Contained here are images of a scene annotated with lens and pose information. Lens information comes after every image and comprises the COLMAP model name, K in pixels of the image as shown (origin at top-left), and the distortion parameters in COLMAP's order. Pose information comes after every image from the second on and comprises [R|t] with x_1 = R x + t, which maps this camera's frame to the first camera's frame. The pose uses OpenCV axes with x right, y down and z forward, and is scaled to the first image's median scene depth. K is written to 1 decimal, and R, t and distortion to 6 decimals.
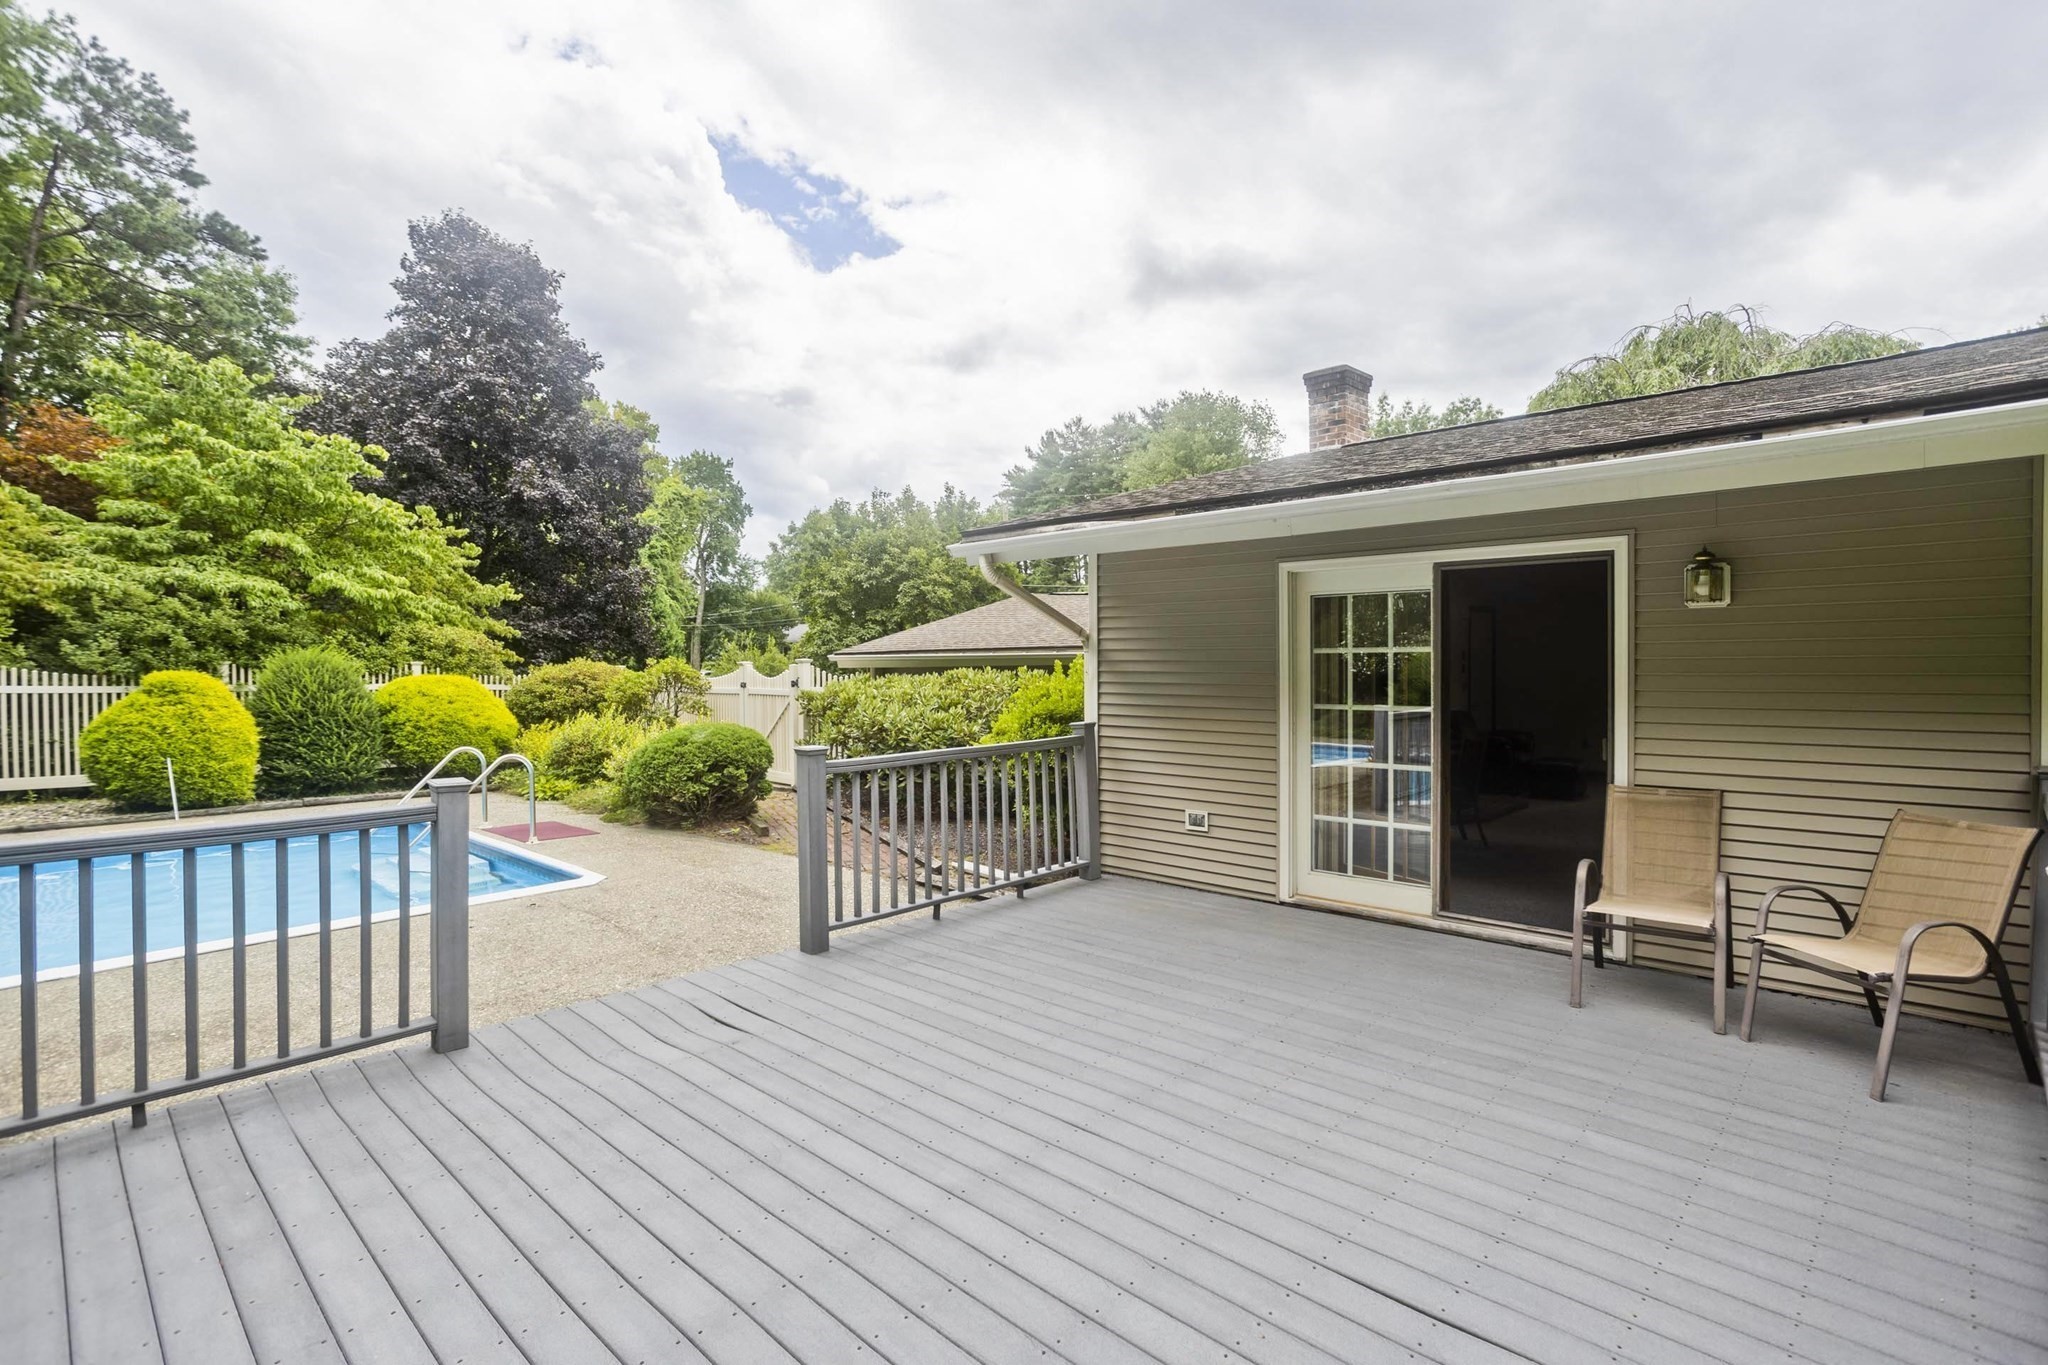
lens RADIAL K [[993.1, 0, 1031.6], [0, 993.1, 664.5], [0, 0, 1]] dist [-0.050028, 0.032332]
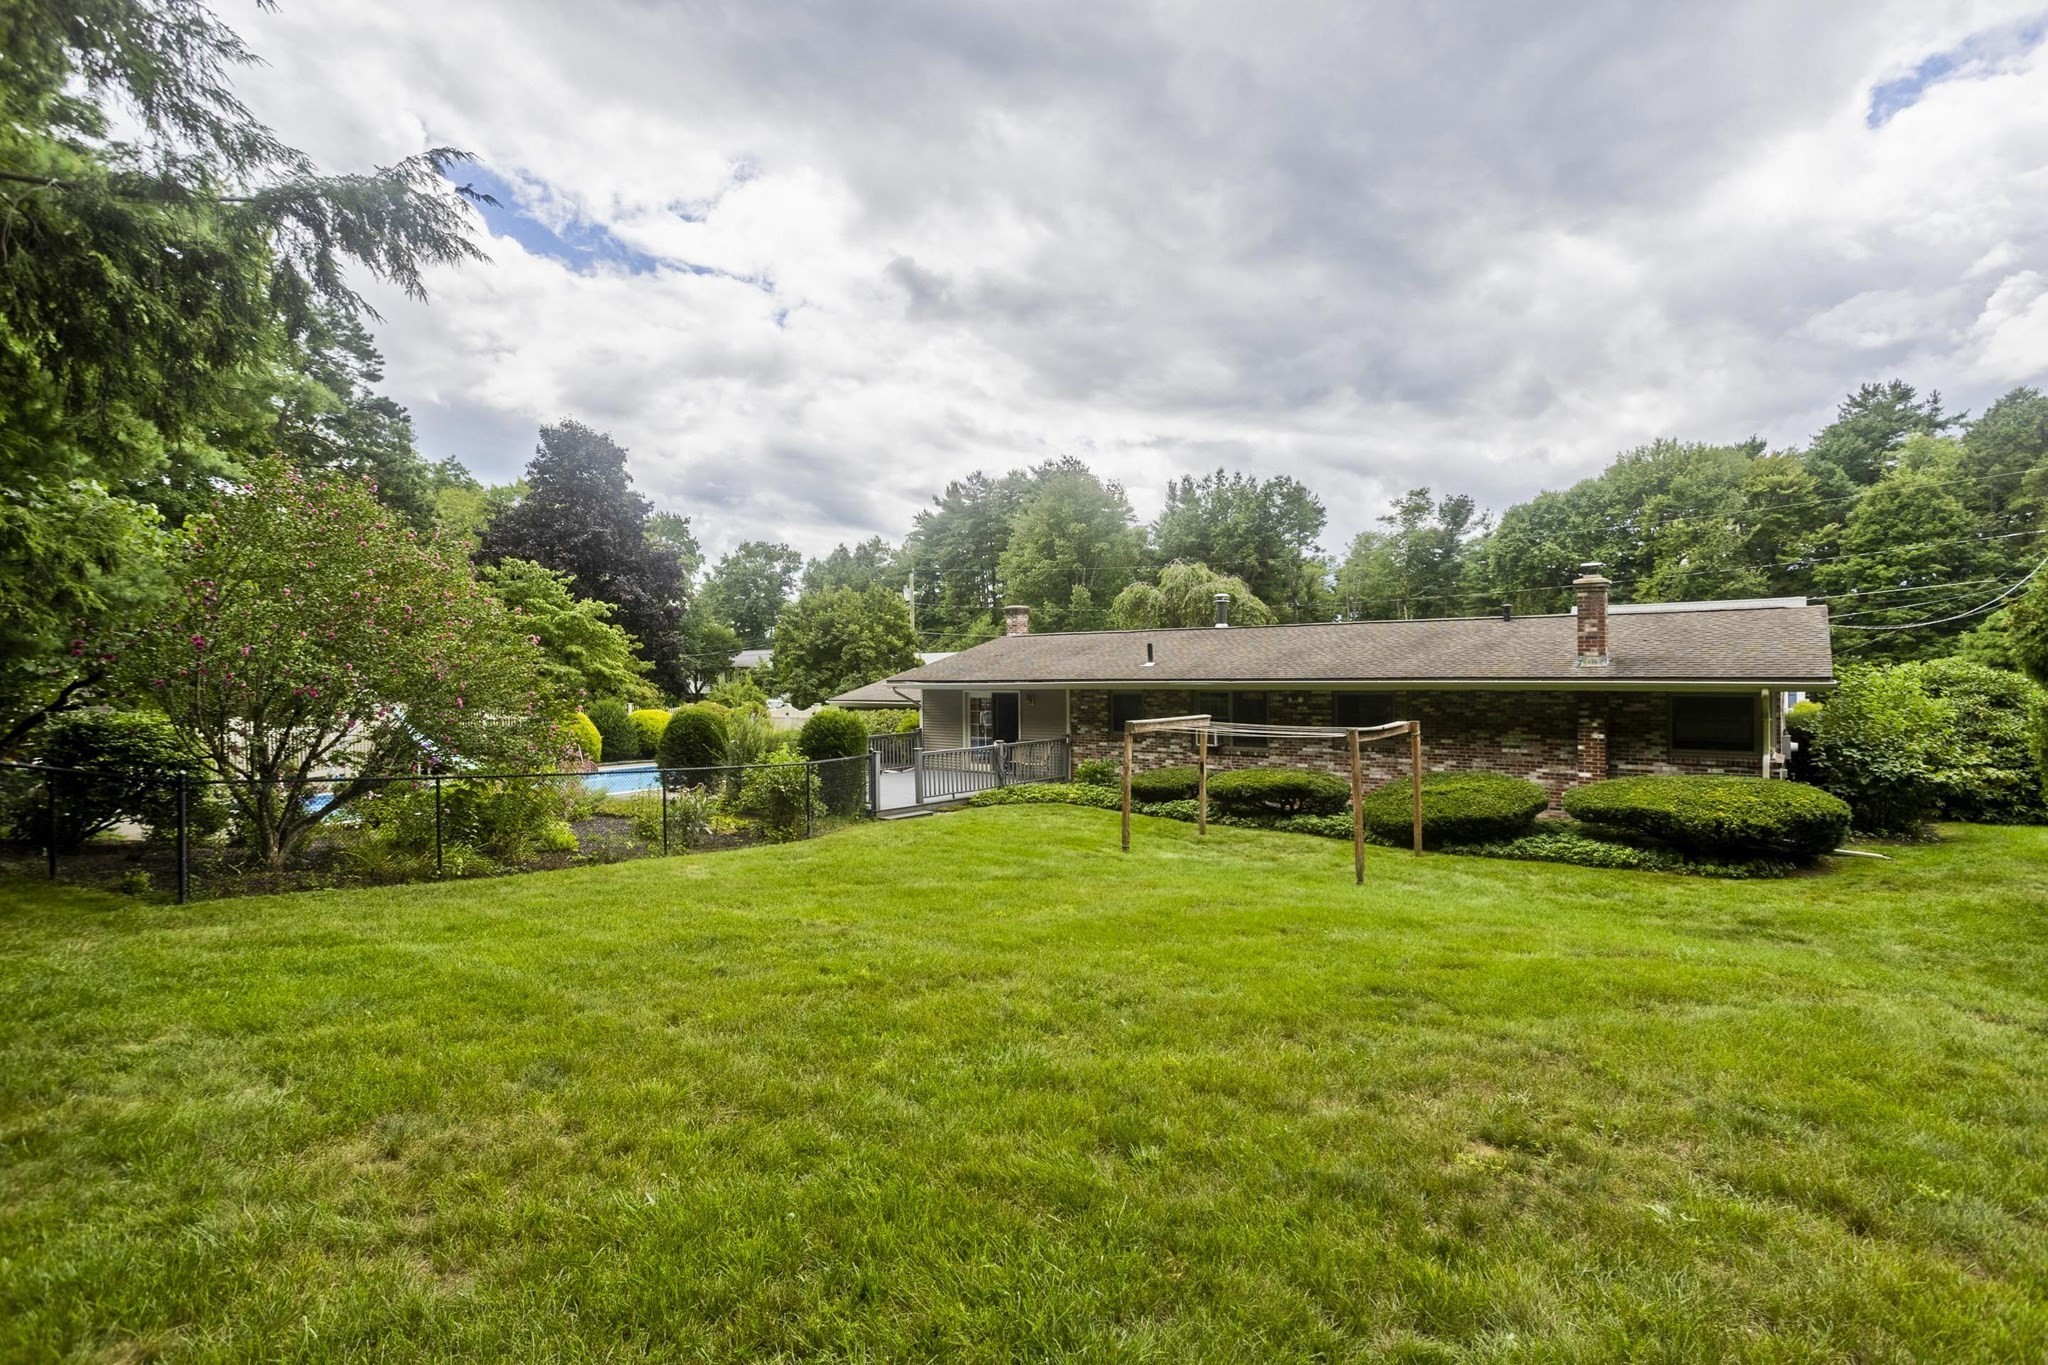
lens RADIAL K [[1002.8, 0, 1016.7], [0, 1002.8, 655.7], [0, 0, 1]] dist [-0.048732, 0.035521]
pose [[0.997580, 0.000574, 0.069530, 0.085427], [0.000811, 0.999802, -0.019887, -0.073698], [-0.069528, 0.019895, 0.997382, -1.486311]]
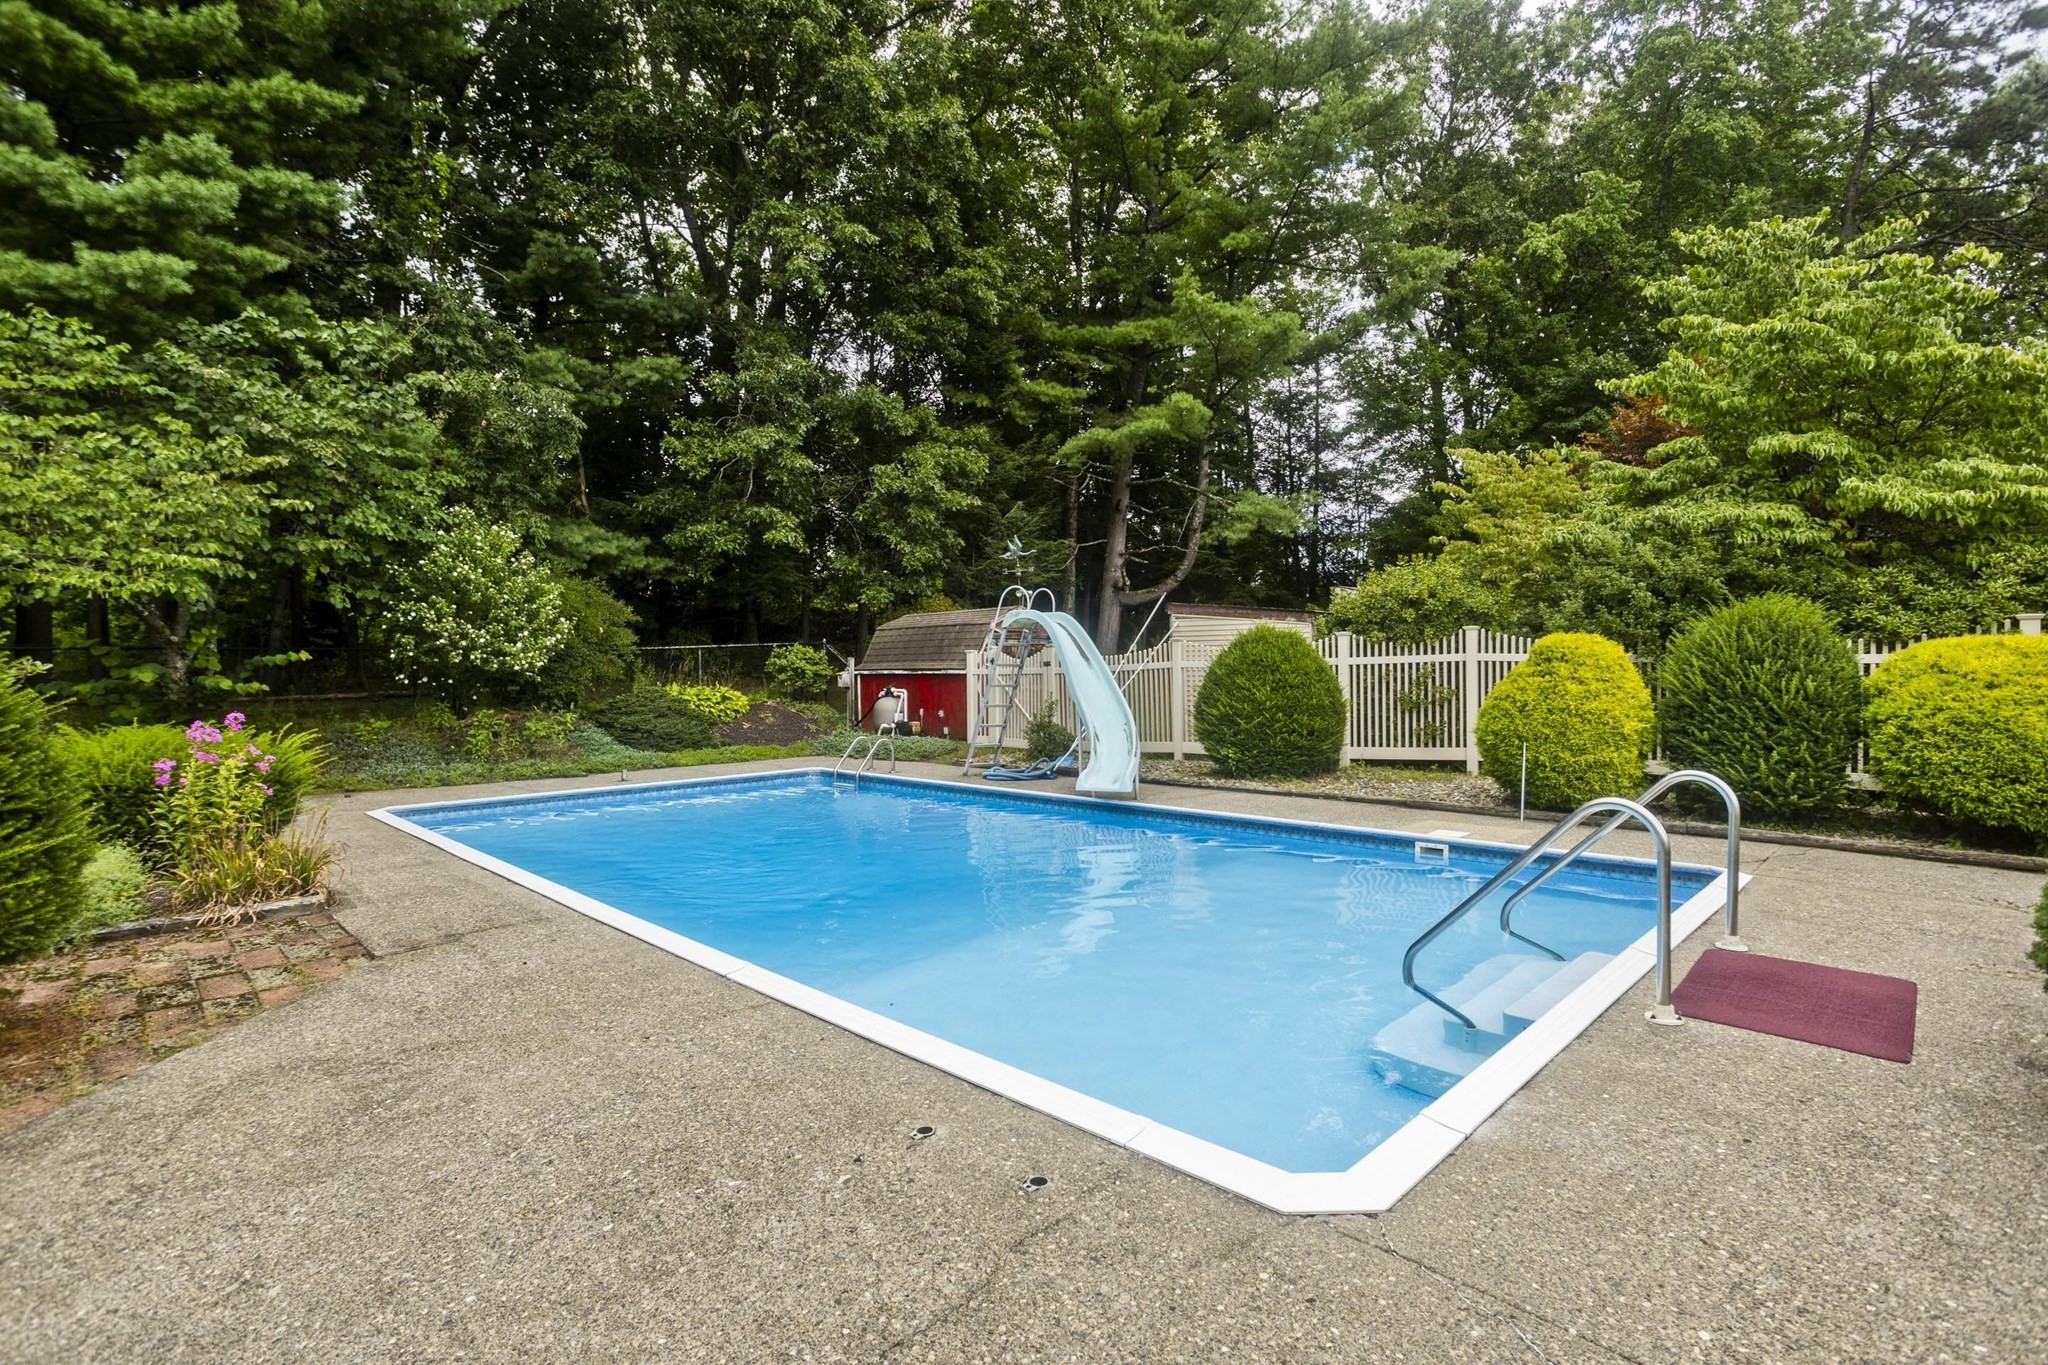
lens RADIAL K [[1002.8, 0, 1016.7], [0, 1002.8, 655.7], [0, 0, 1]] dist [-0.048732, 0.035521]
pose [[-0.046334, 0.000390, -0.998926, -0.052027], [0.010078, 0.999949, -0.000077, 0.018053], [0.998875, -0.010071, -0.046336, 0.528947]]
